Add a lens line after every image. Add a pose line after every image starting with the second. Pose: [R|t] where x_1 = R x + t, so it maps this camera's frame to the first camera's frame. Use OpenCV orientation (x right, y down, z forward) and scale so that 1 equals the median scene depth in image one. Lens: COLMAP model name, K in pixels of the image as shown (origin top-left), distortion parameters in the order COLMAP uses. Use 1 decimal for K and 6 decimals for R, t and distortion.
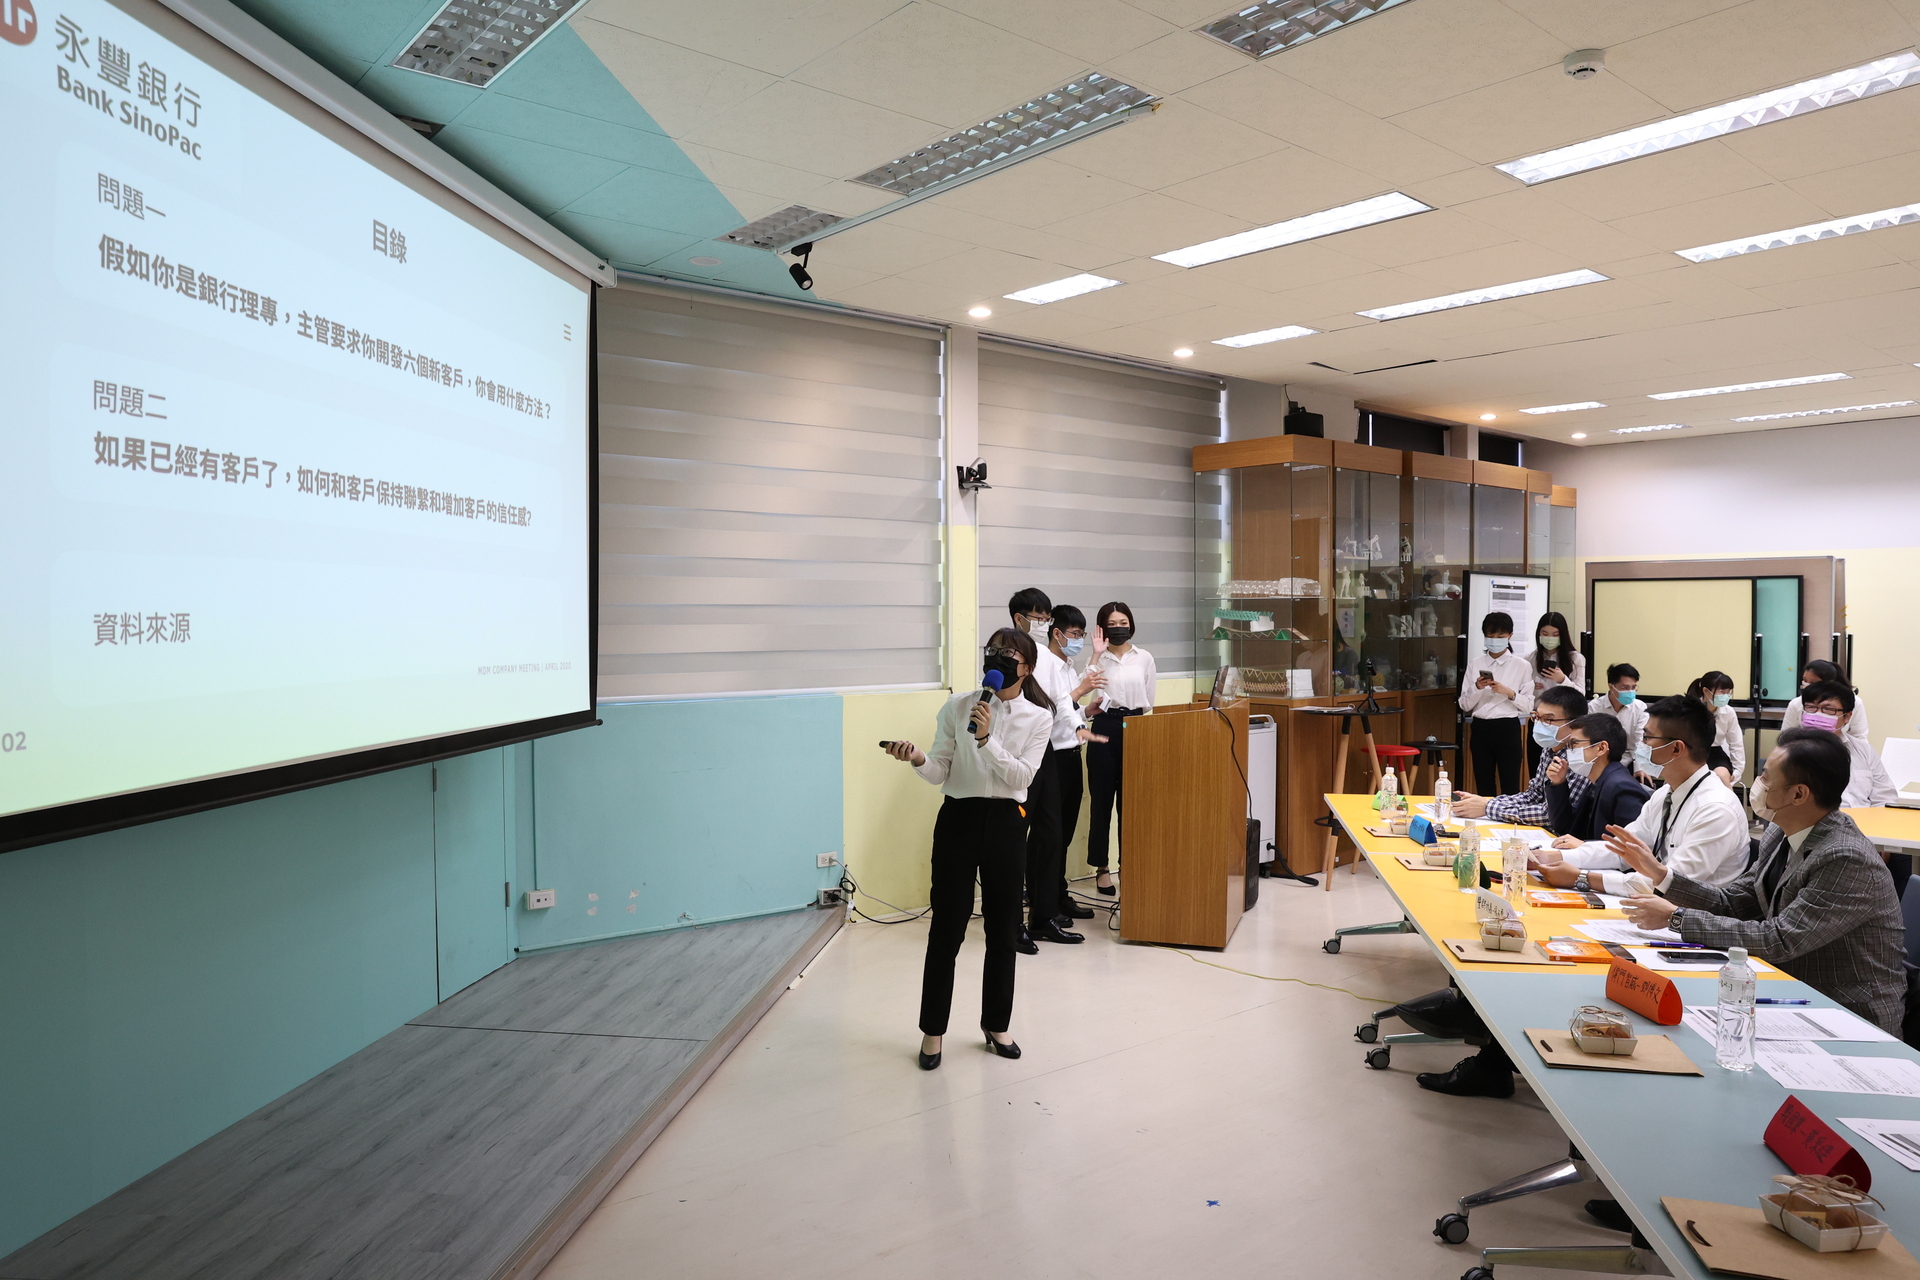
lens RADIAL K [[1323.7, 0, 962.8], [0, 1323.7, 649.0], [0, 0, 1]] dist [-0.094060, 0.074420]
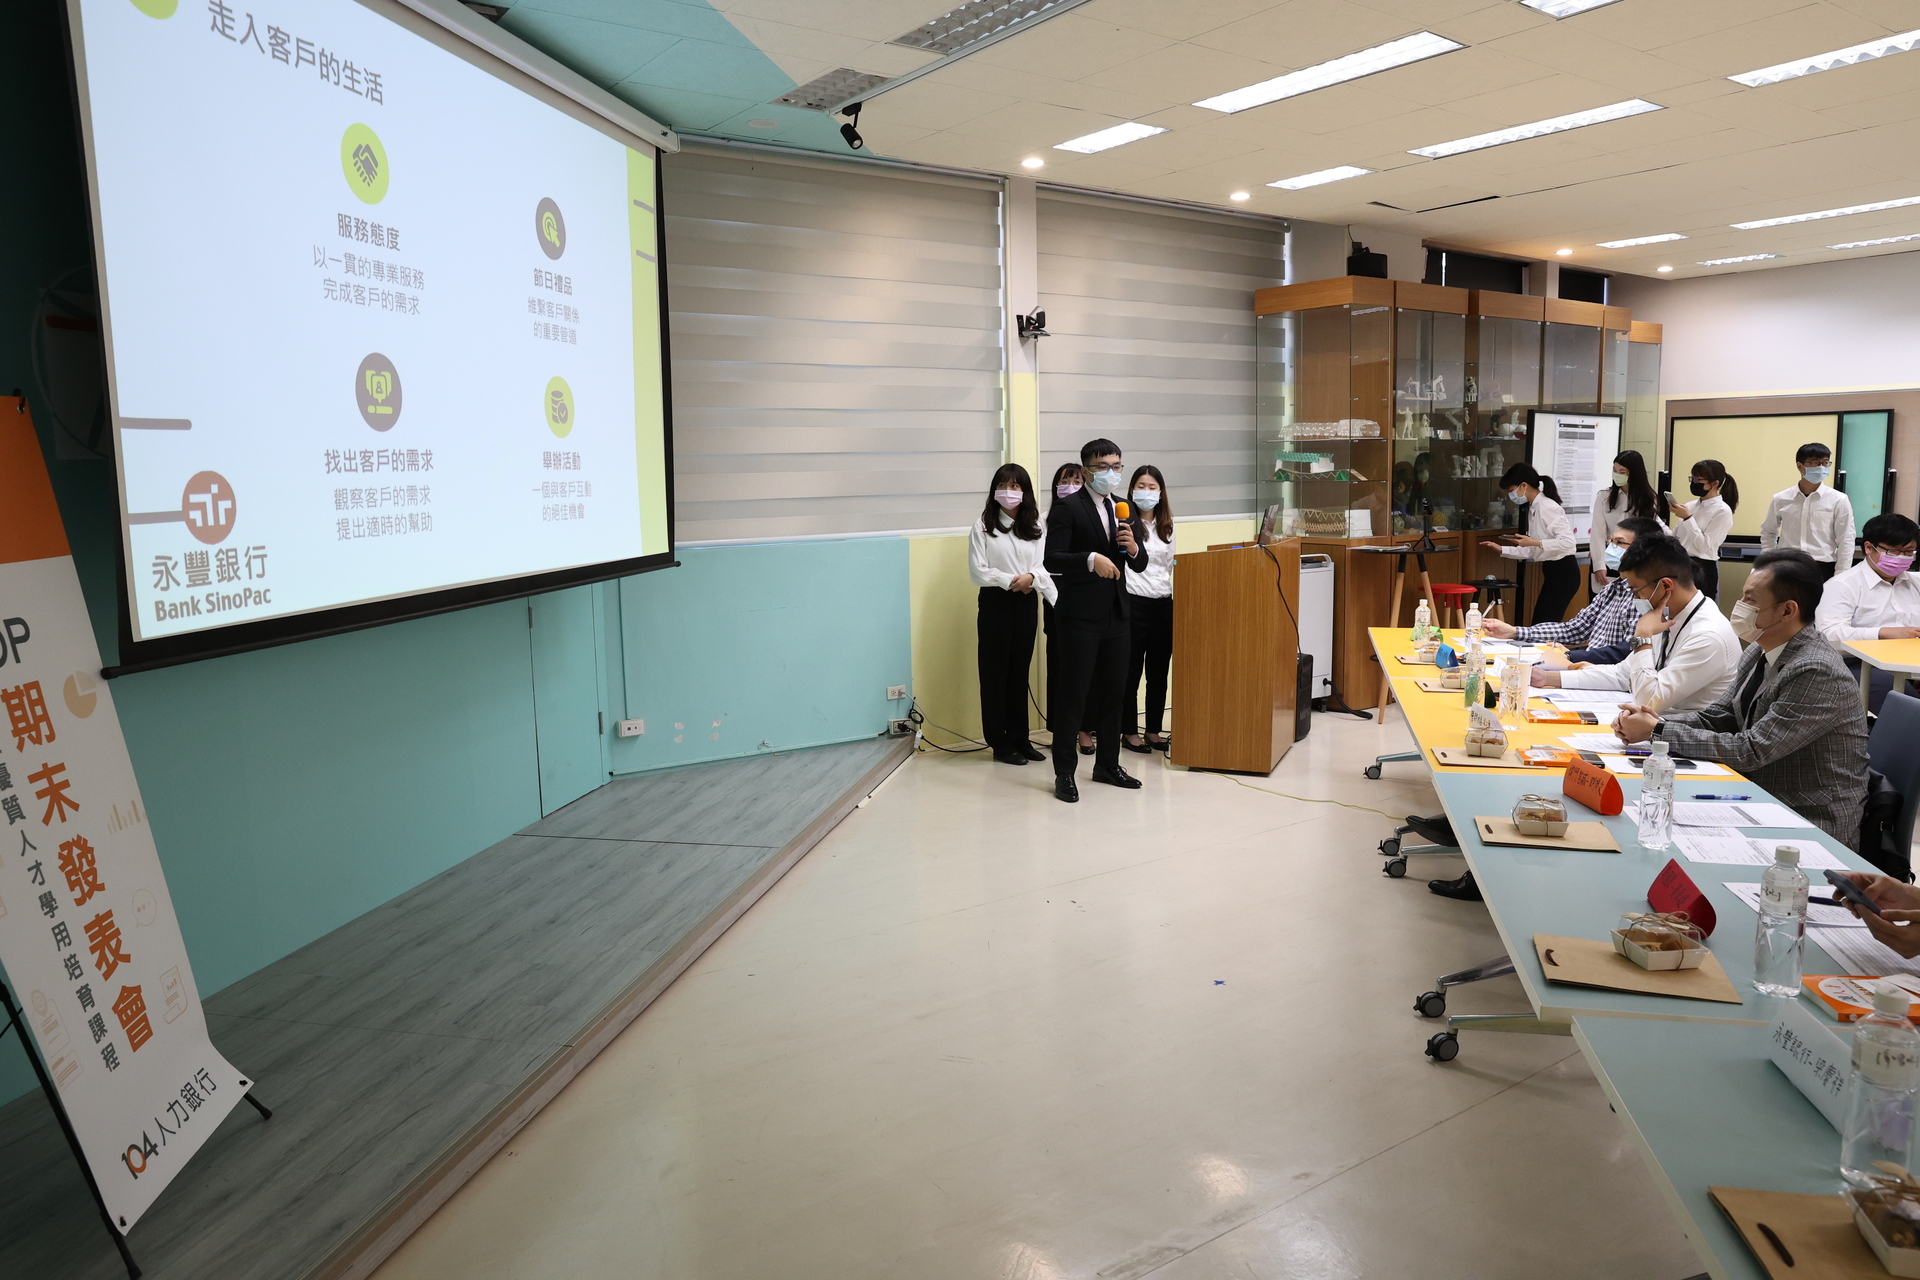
lens RADIAL K [[1323.7, 0, 949.6], [0, 1323.7, 639.9], [0, 0, 1]] dist [-0.094060, 0.074420]
pose [[0.996473, -0.006187, -0.083682, 0.038463], [0.014851, 0.994539, 0.103306, 0.009448], [0.082586, -0.104185, 0.991123, -0.067693]]
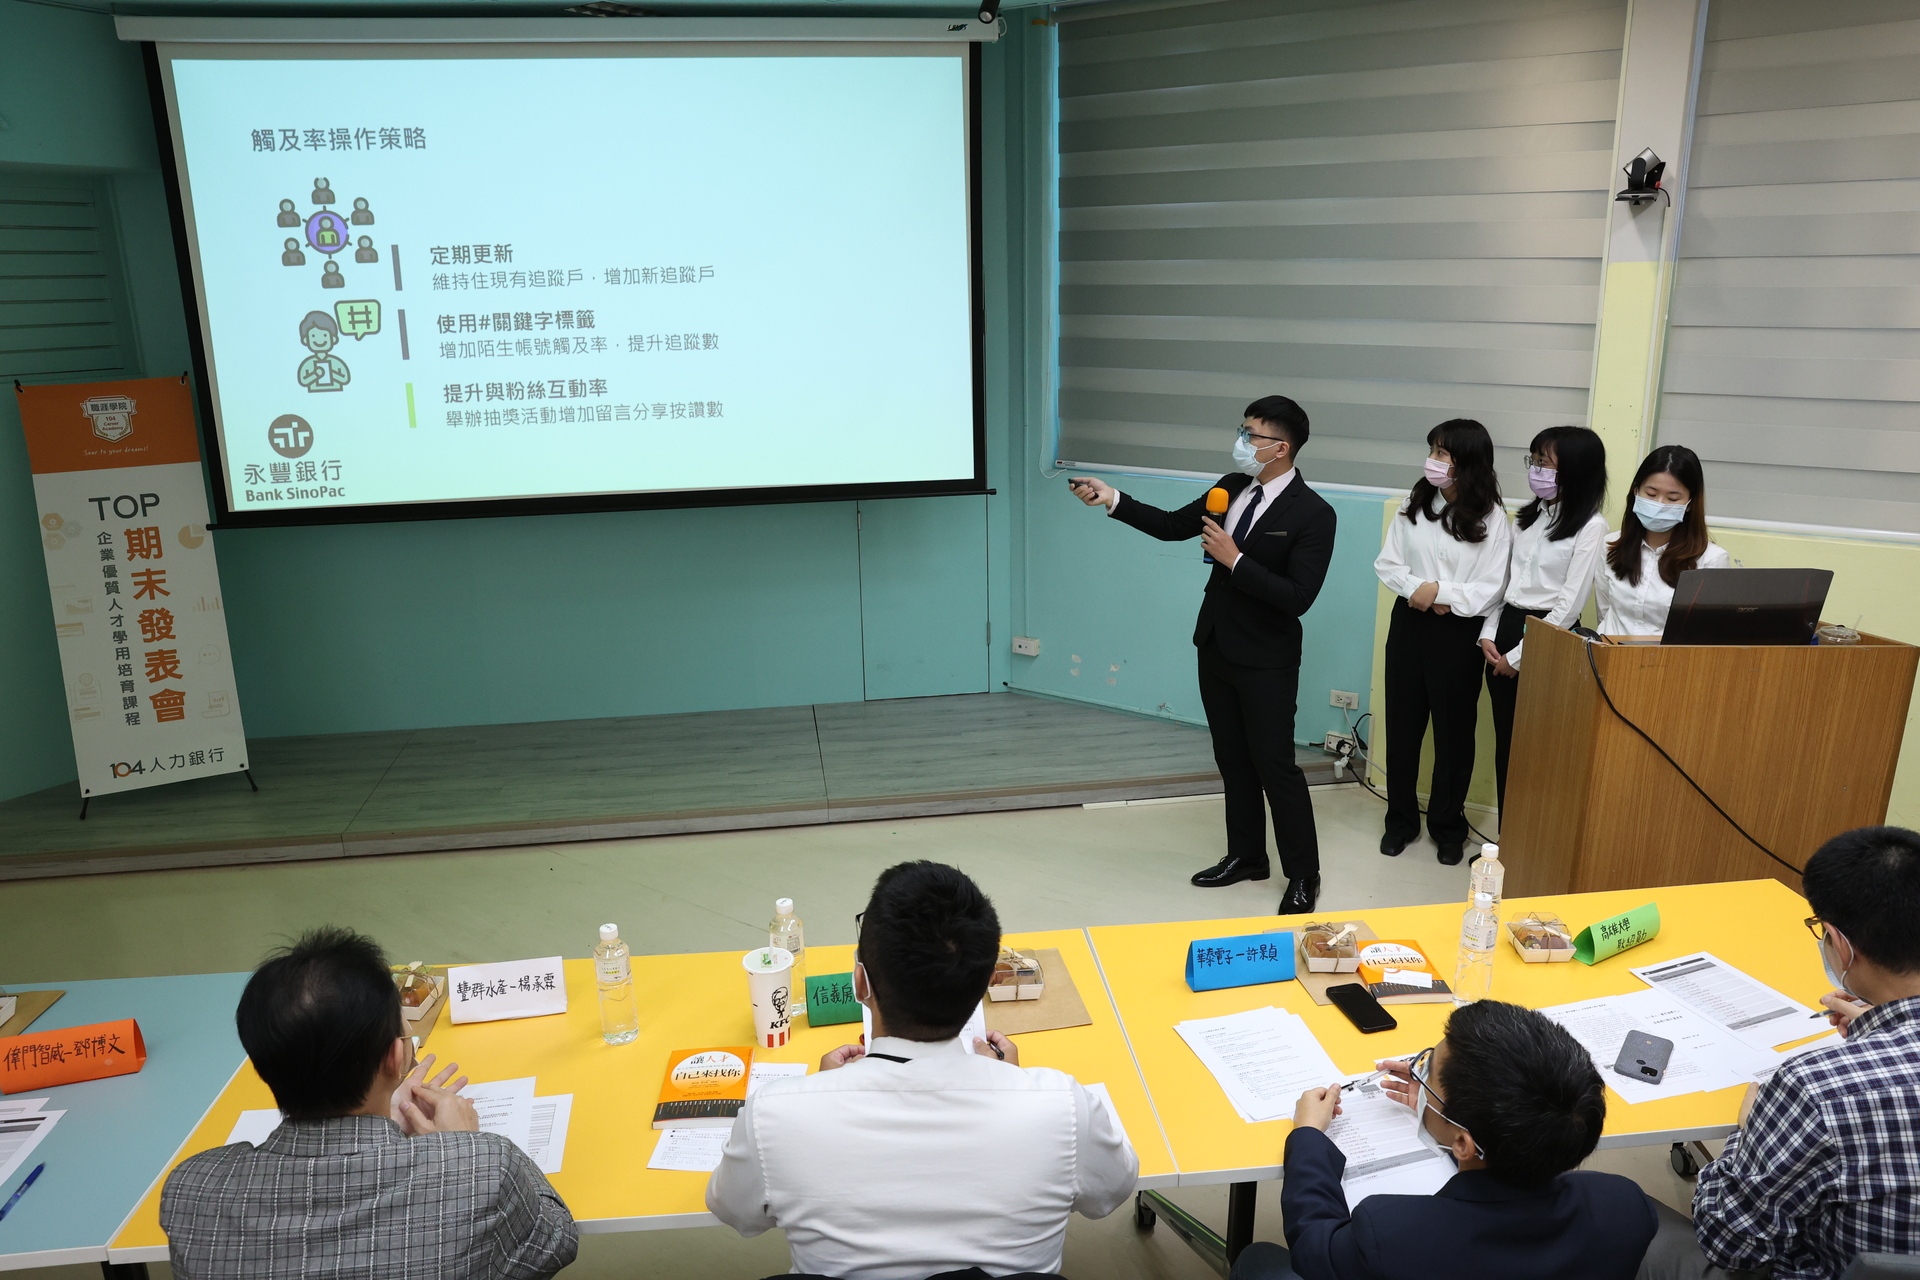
lens RADIAL K [[1323.7, 0, 914.4], [0, 1323.7, 618.5], [0, 0, 1]] dist [-0.094060, 0.074420]
pose [[0.250957, 0.245058, -0.936465, 0.724099], [-0.007001, 0.967859, 0.251397, -0.111608], [0.967973, -0.056534, 0.244607, 0.704858]]
